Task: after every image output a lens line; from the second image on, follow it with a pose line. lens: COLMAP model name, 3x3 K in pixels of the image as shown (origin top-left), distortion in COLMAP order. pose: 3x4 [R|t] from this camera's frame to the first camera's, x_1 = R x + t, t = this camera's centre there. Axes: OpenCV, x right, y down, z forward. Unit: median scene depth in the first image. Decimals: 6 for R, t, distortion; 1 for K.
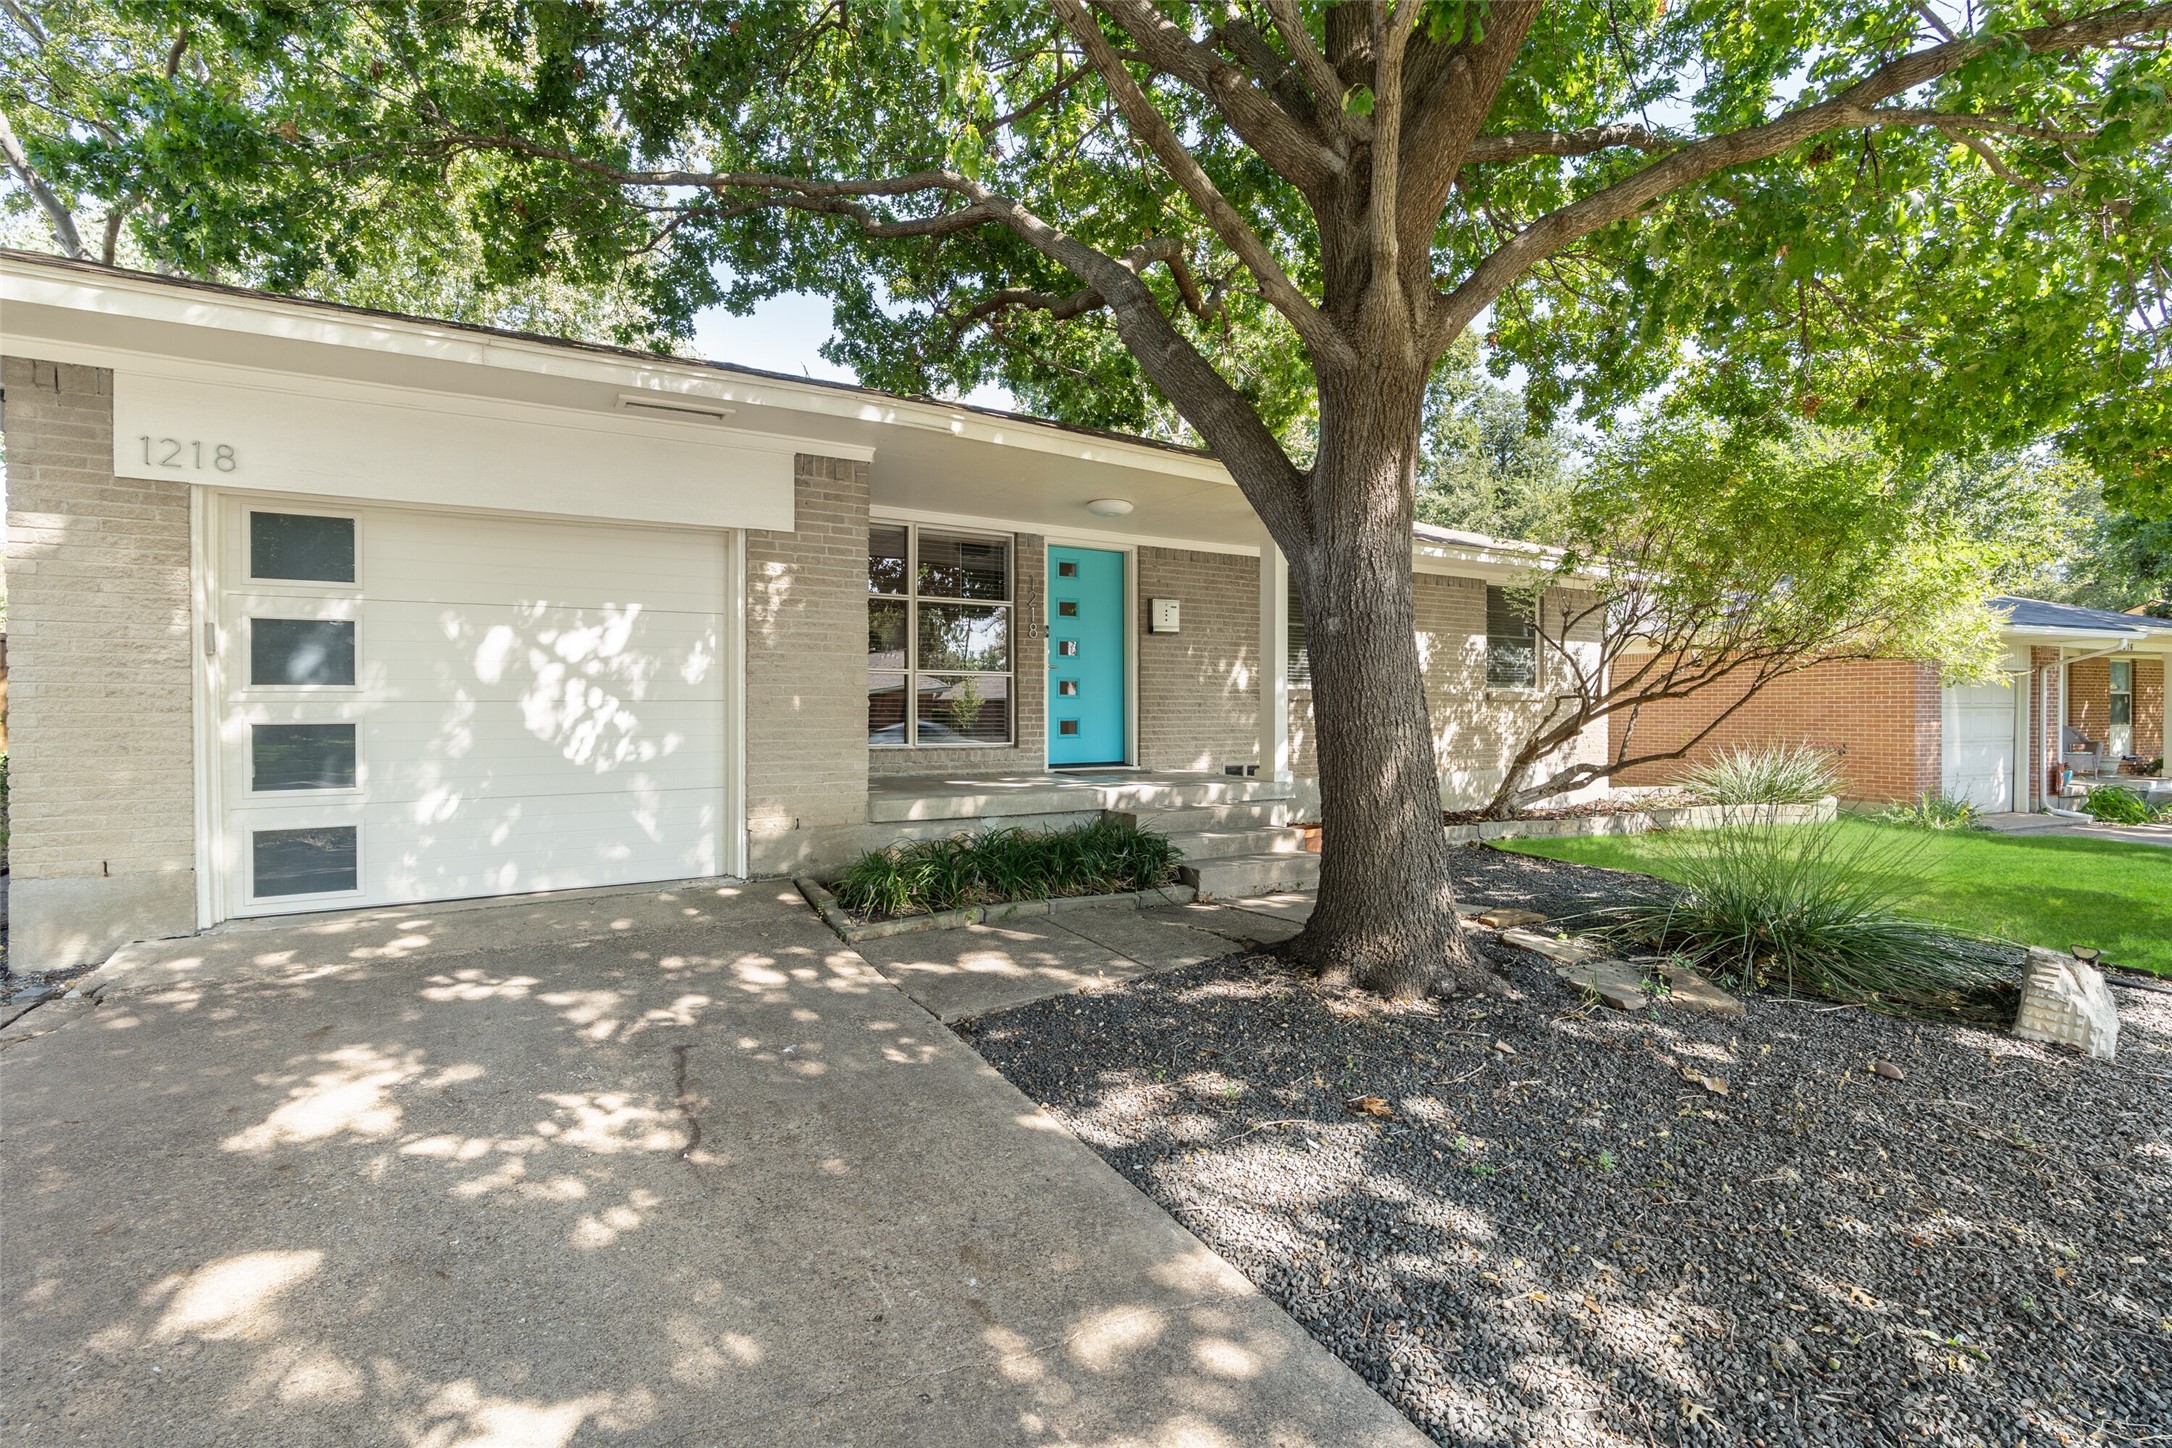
lens RADIAL K [[1013.1, 0, 1081.8], [0, 1013.1, 702.4], [0, 0, 1]] dist [-0.006472, -0.000231]
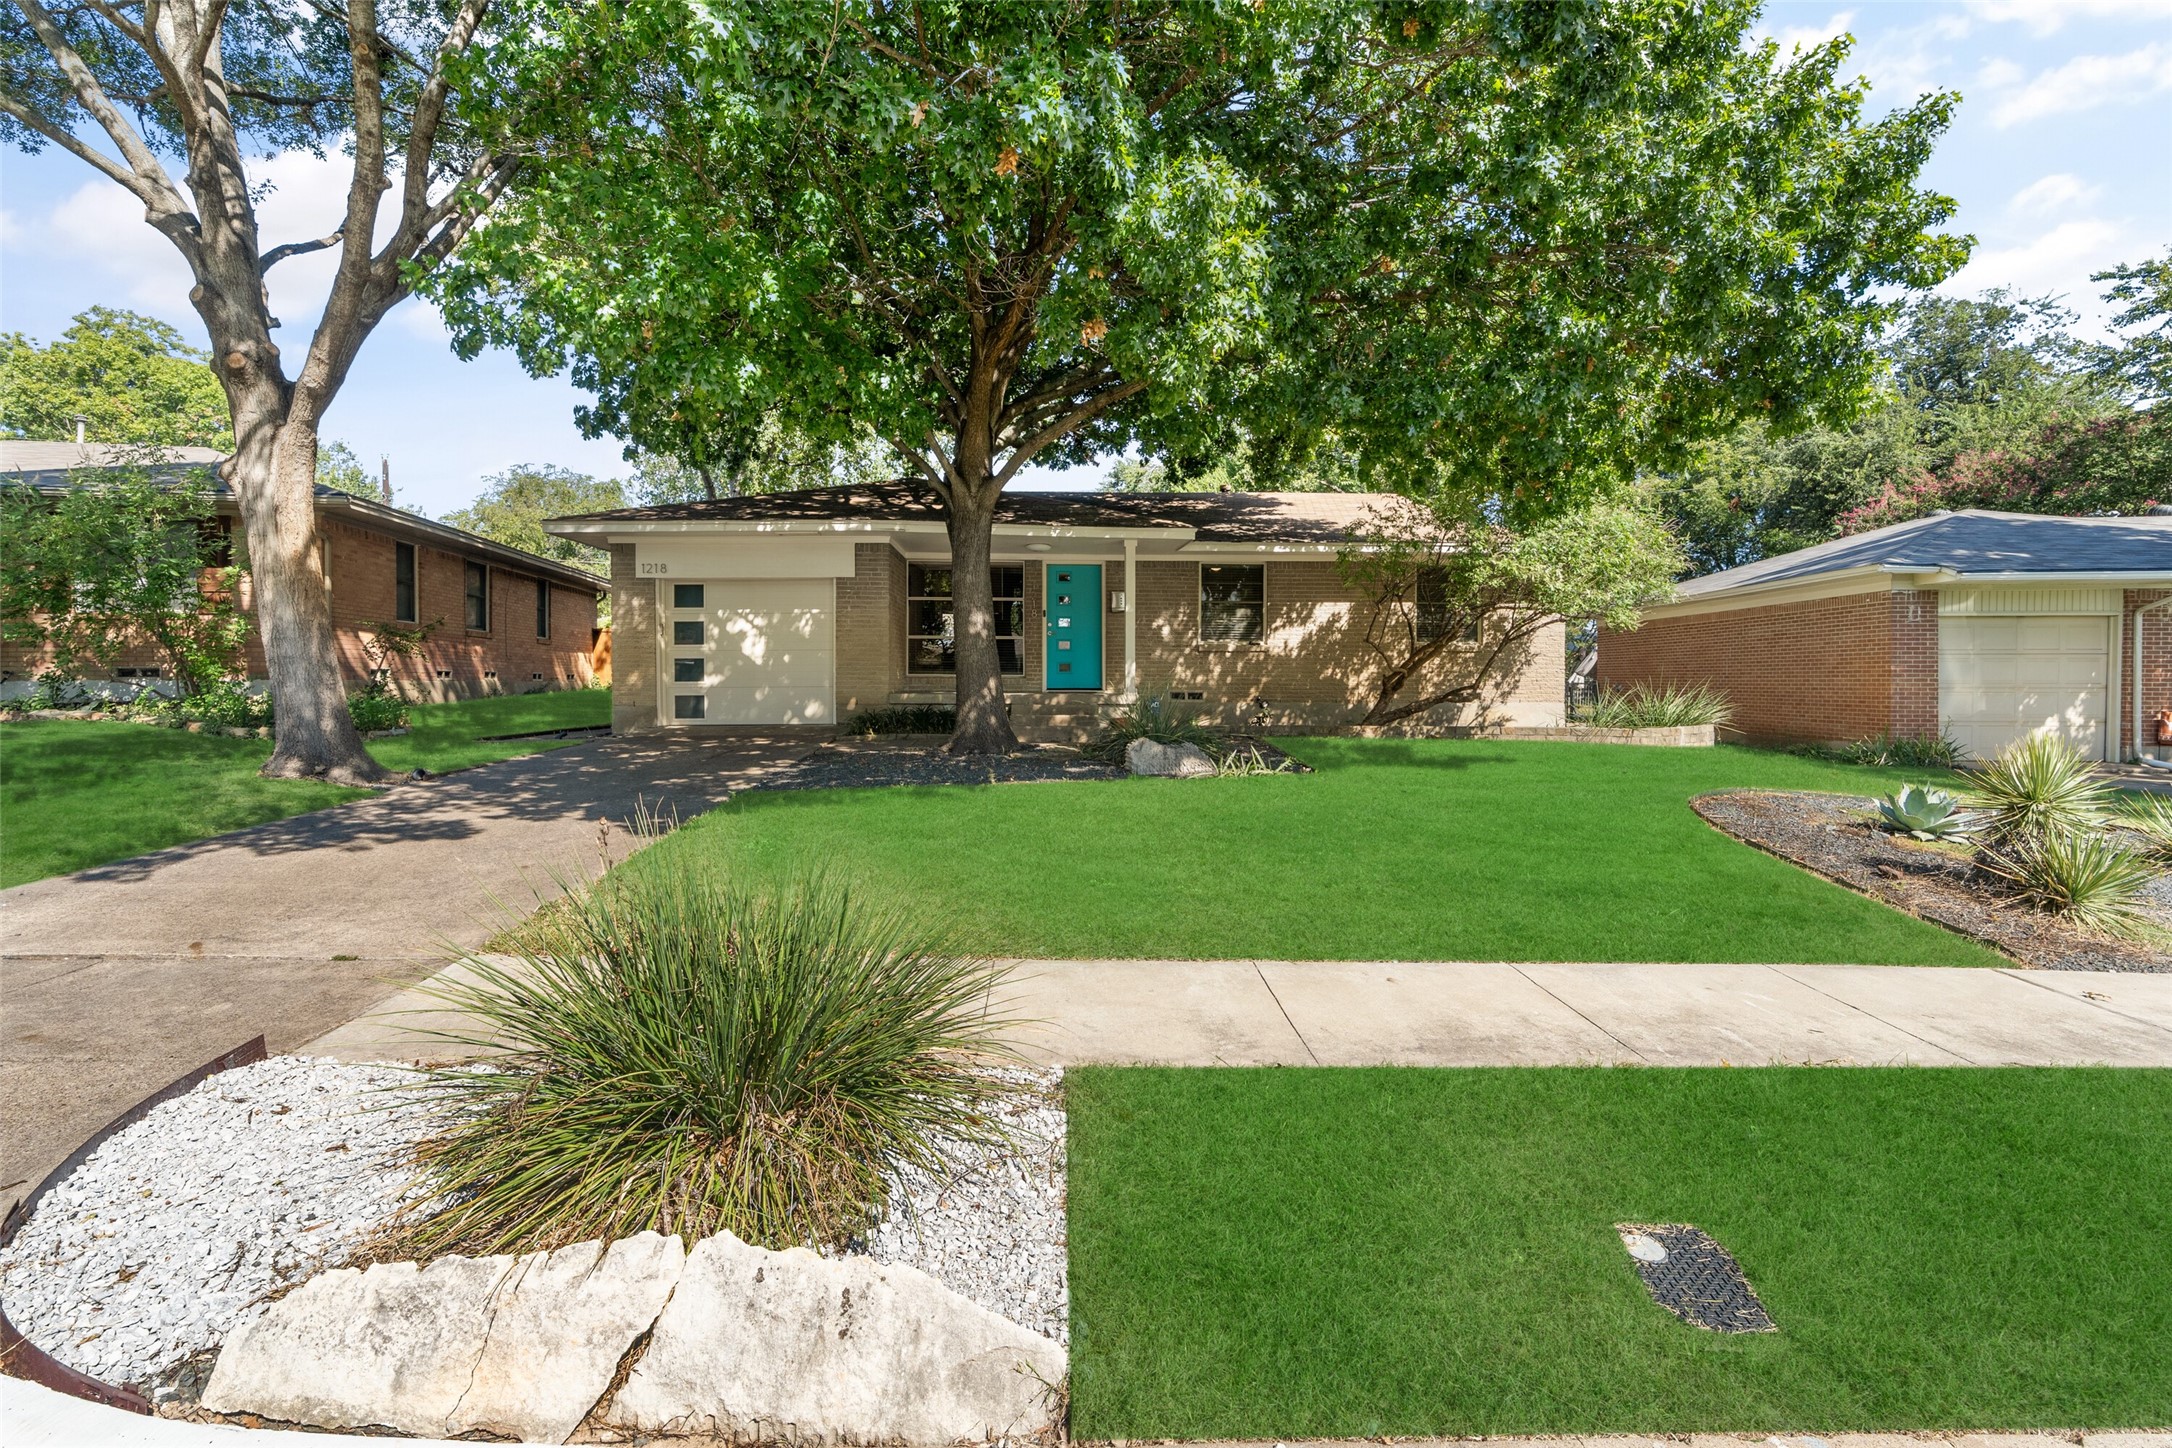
lens RADIAL K [[1013.1, 0, 1081.8], [0, 1013.1, 702.4], [0, 0, 1]] dist [-0.006472, -0.000231]
pose [[0.844794, 0.004600, -0.535071, 1.670379], [-0.000003, 0.999963, 0.008593, 0.119219], [0.535091, -0.007258, 0.844763, -0.806691]]
